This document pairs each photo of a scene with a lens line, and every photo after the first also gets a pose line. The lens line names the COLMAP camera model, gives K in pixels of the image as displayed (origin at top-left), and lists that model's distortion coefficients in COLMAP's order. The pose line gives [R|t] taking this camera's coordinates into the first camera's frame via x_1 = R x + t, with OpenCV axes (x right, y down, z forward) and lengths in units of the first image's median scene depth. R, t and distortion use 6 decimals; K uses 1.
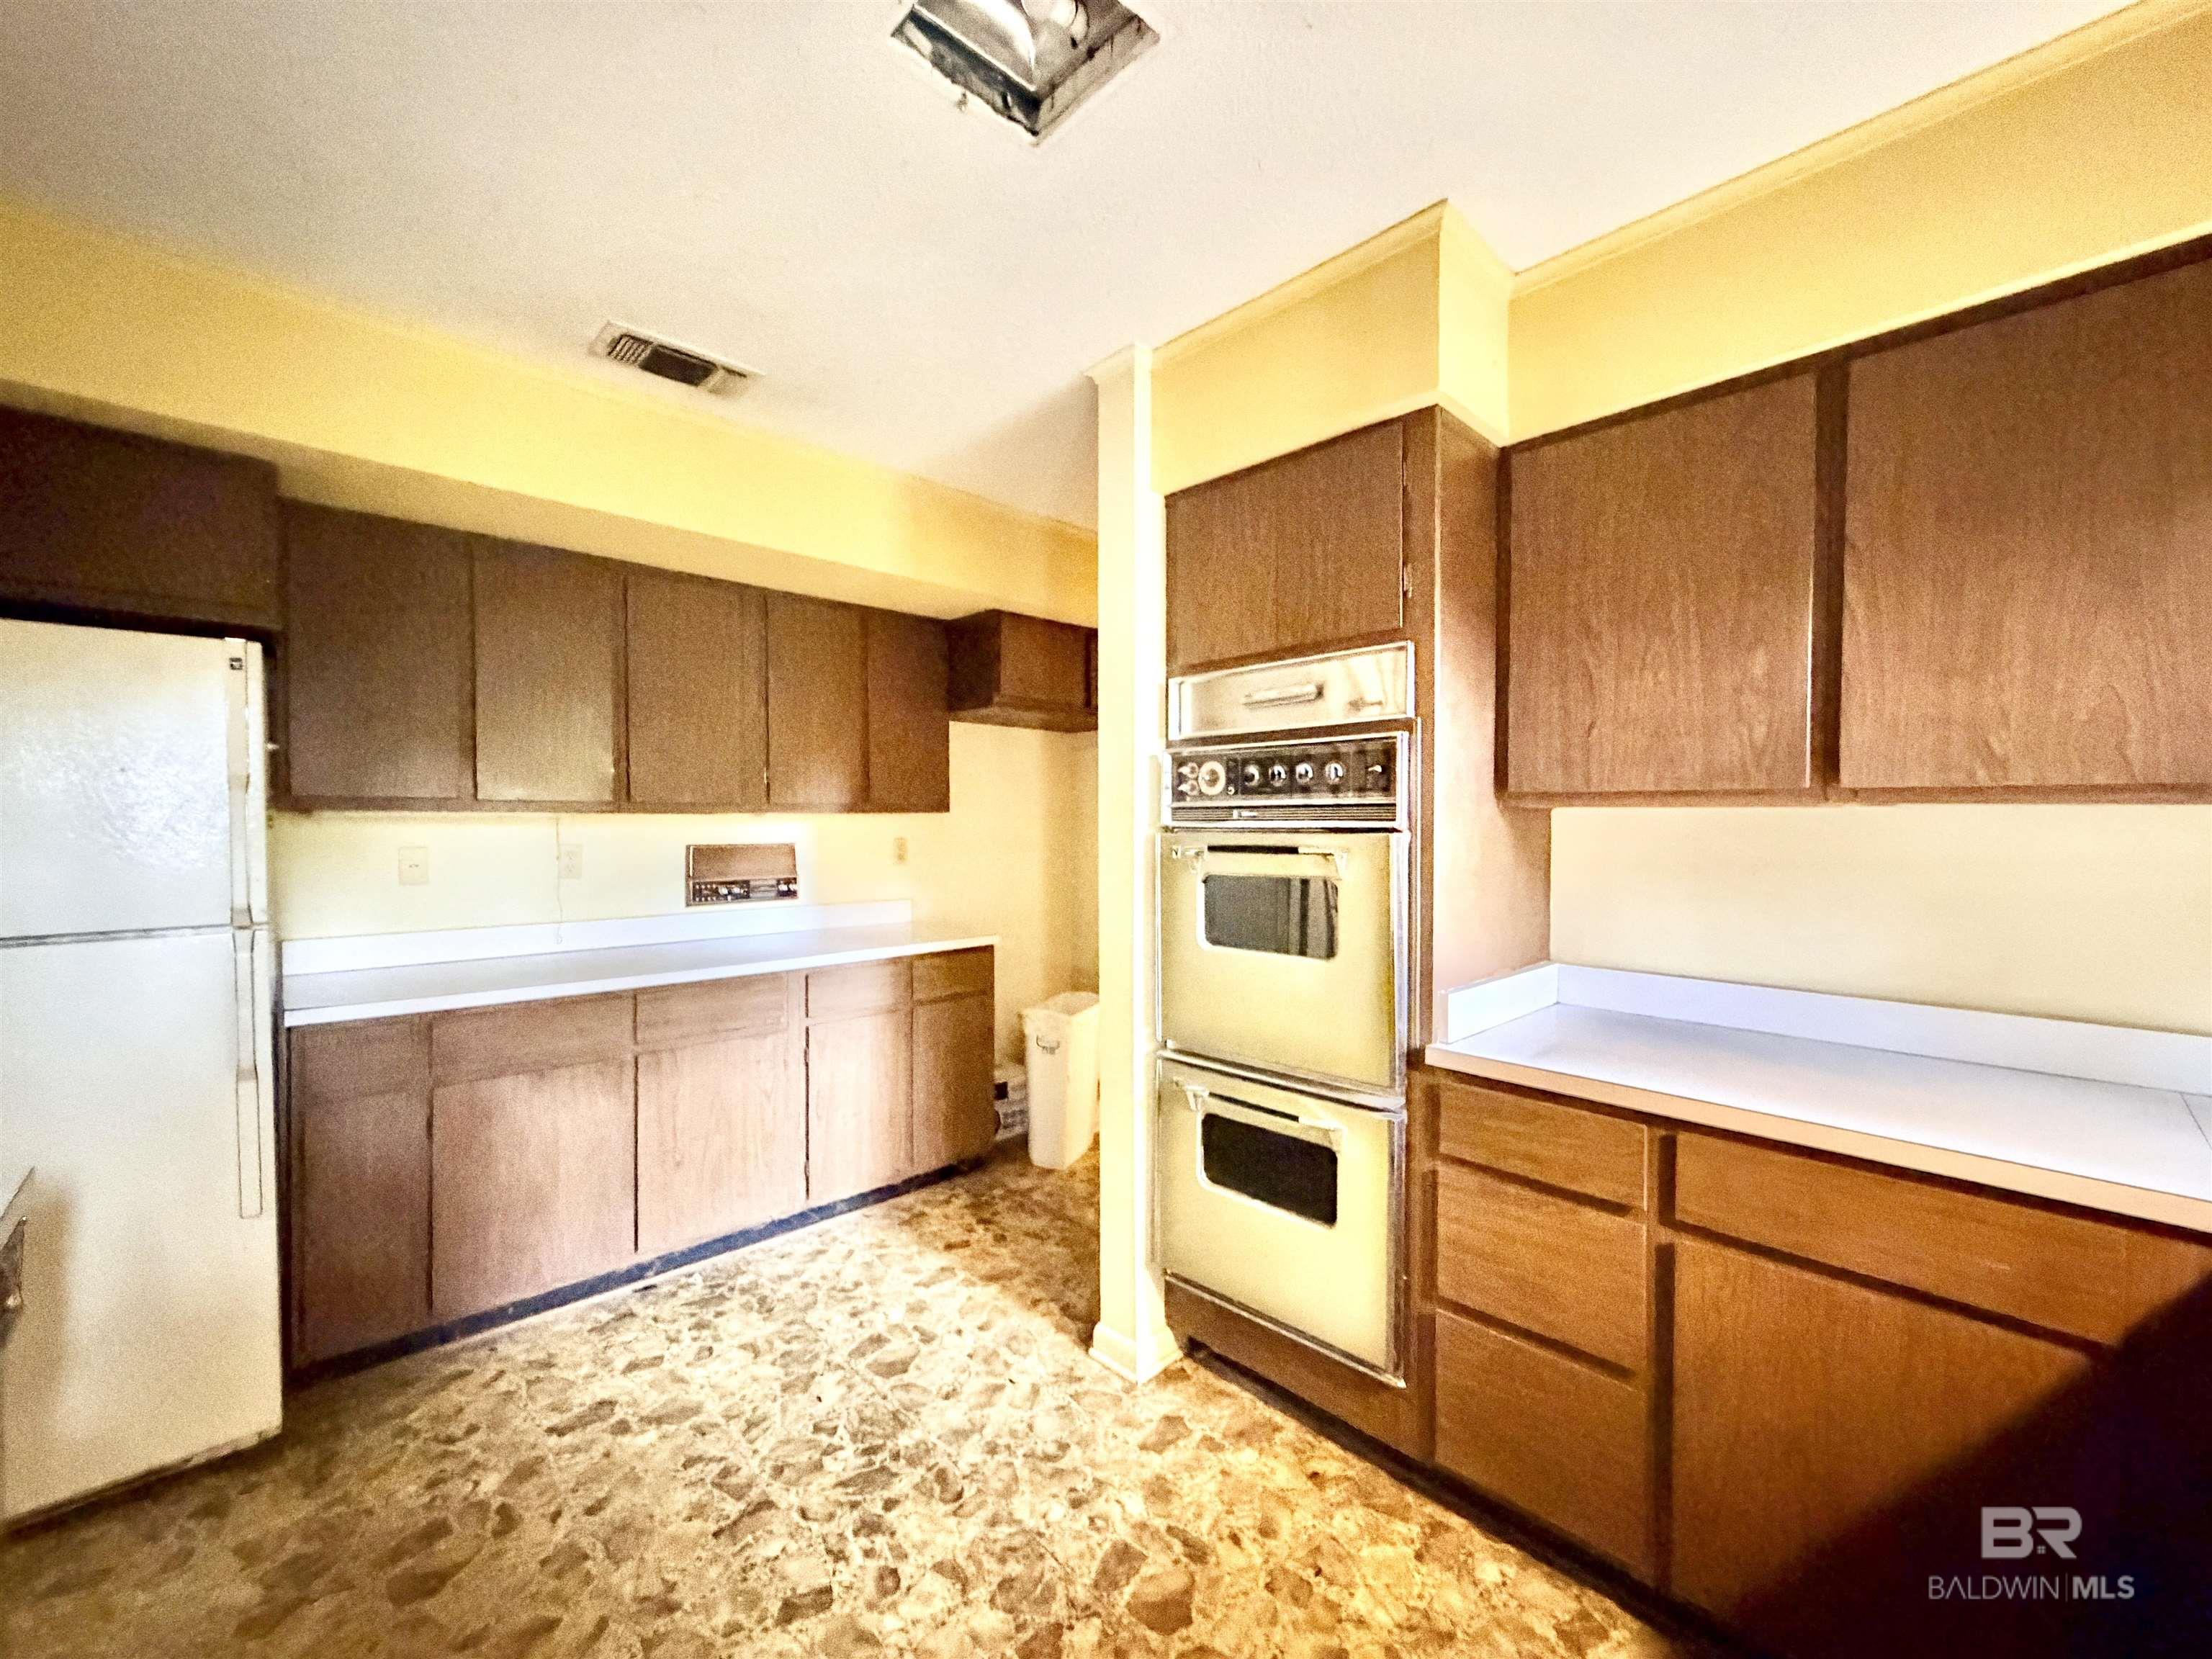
lens RADIAL K [[883.4, 0, 1102.2], [0, 883.4, 835.2], [0, 0, 1]] dist [-0.003390, -0.000228]
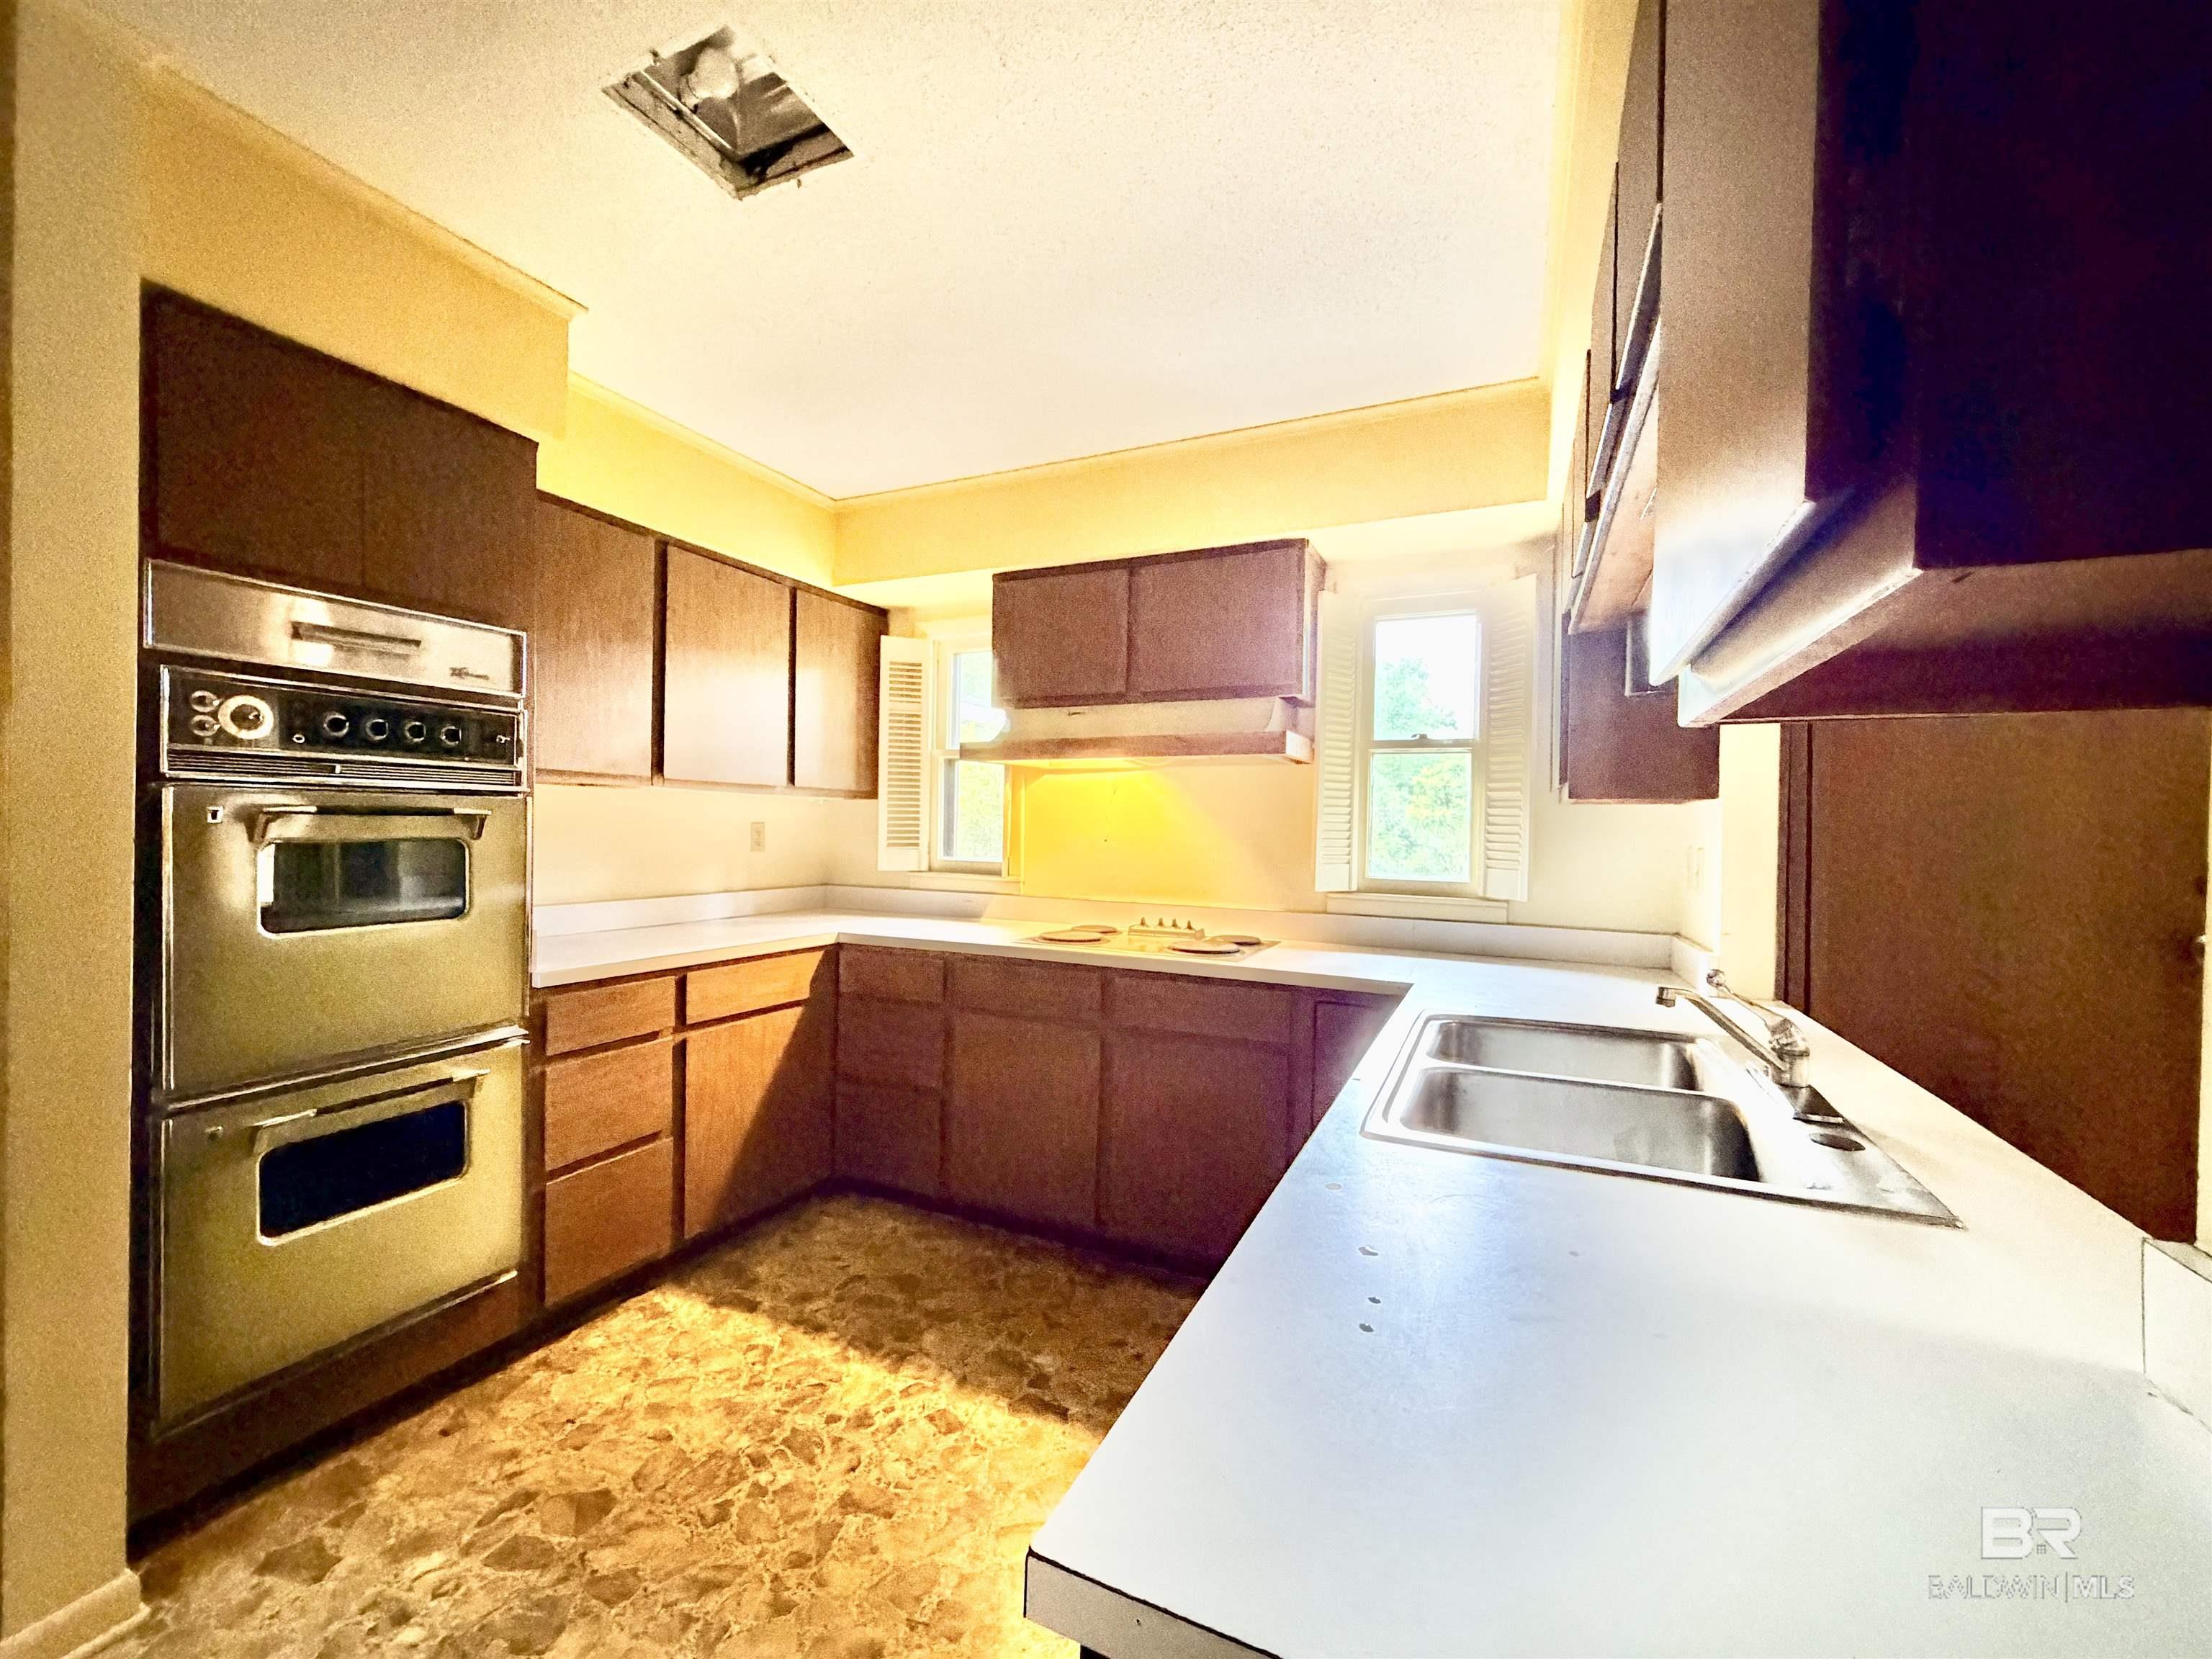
lens RADIAL K [[883.4, 0, 1102.4], [0, 883.4, 827.5], [0, 0, 1]] dist [-0.003390, -0.000228]
pose [[-0.366346, -0.010397, 0.930421, -1.026924], [-0.003121, 0.999946, 0.009945, 0.024437], [-0.930474, 0.000740, -0.366358, 0.713439]]
